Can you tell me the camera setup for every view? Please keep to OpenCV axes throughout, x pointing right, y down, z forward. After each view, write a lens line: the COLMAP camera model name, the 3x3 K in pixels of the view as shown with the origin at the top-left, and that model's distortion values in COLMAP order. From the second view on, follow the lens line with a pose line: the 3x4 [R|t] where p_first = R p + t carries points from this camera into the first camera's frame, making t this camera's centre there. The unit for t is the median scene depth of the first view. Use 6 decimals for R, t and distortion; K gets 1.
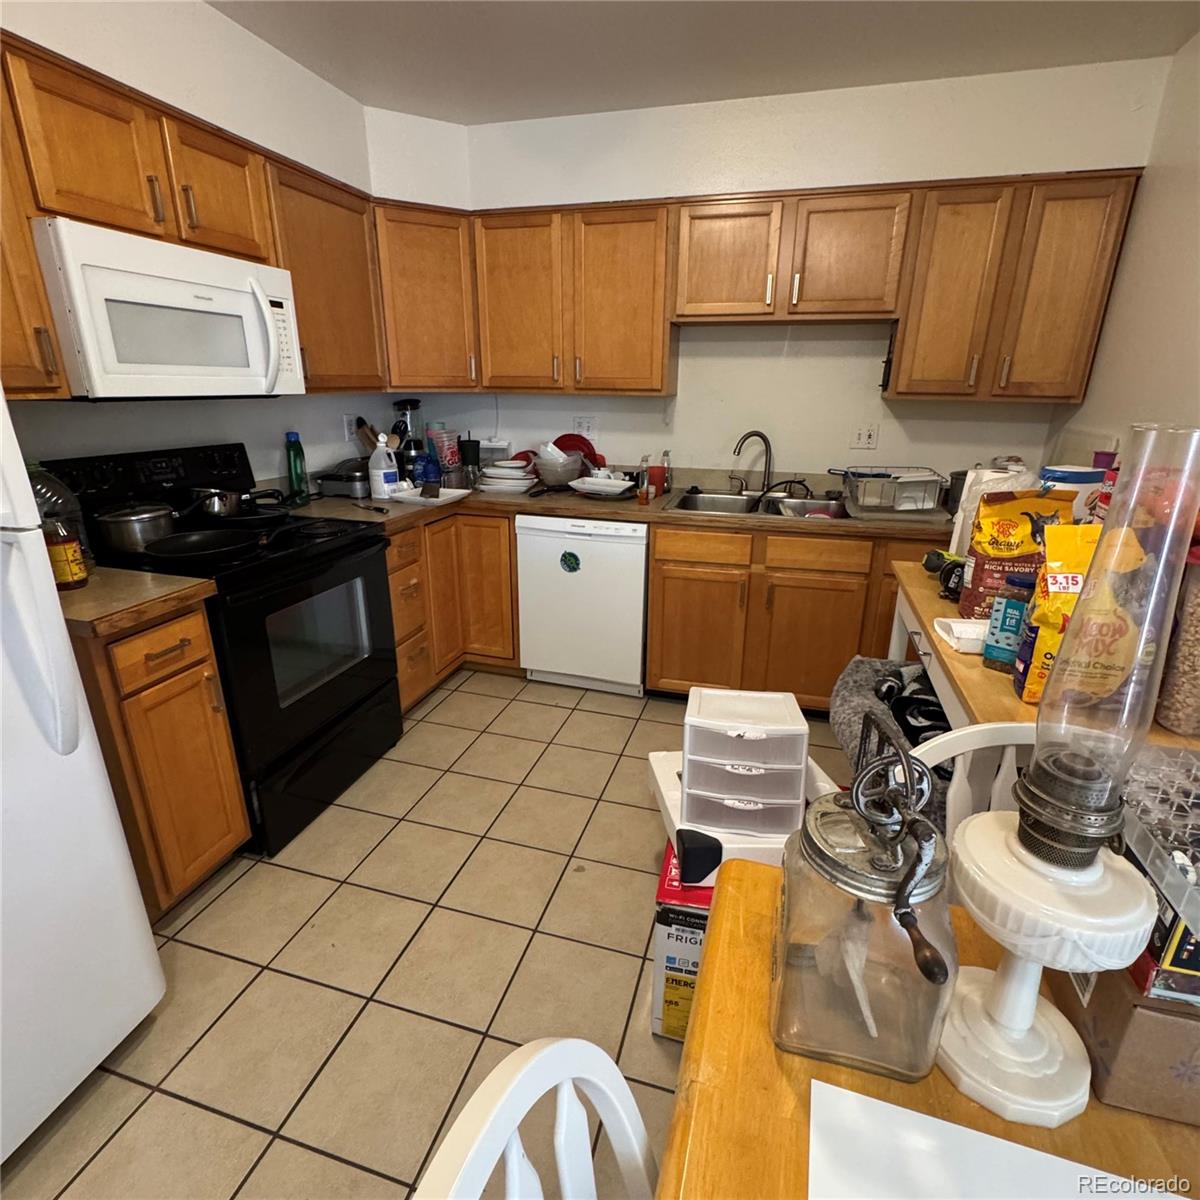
lens RADIAL K [[635.5, 0, 603.3], [0, 635.5, 600.6], [0, 0, 1]] dist [-0.004914, 0.000645]
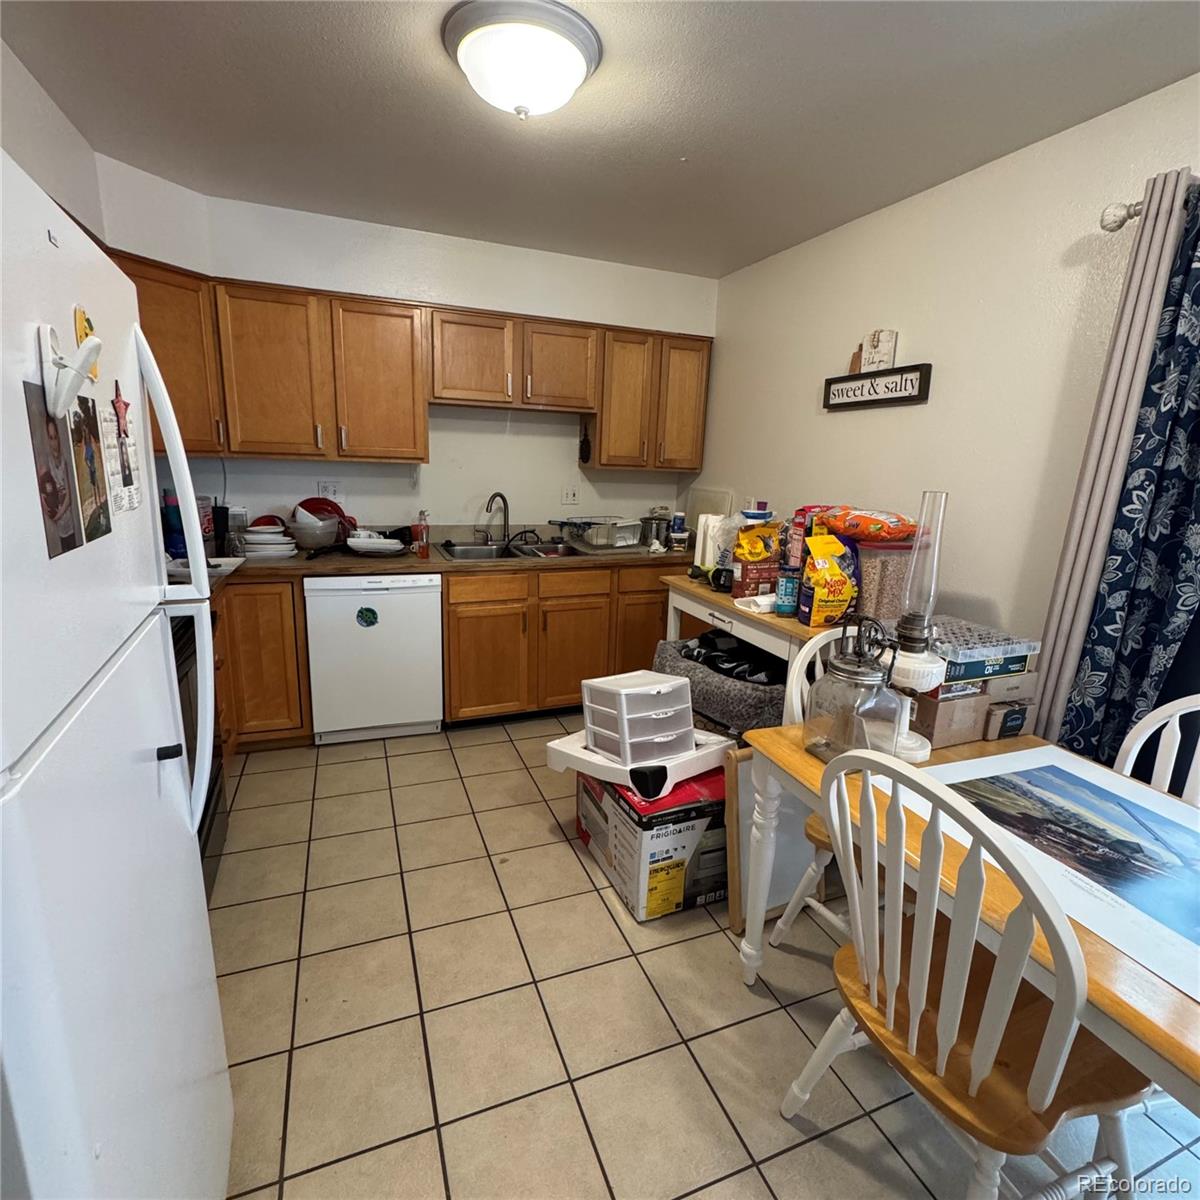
lens RADIAL K [[635.5, 0, 603.0], [0, 635.5, 600.5], [0, 0, 1]] dist [-0.004914, 0.000645]
pose [[0.788618, -0.117546, 0.603543, -0.398247], [0.170015, 0.984975, -0.030315, 0.011220], [-0.590912, 0.126518, 0.796754, -0.077436]]
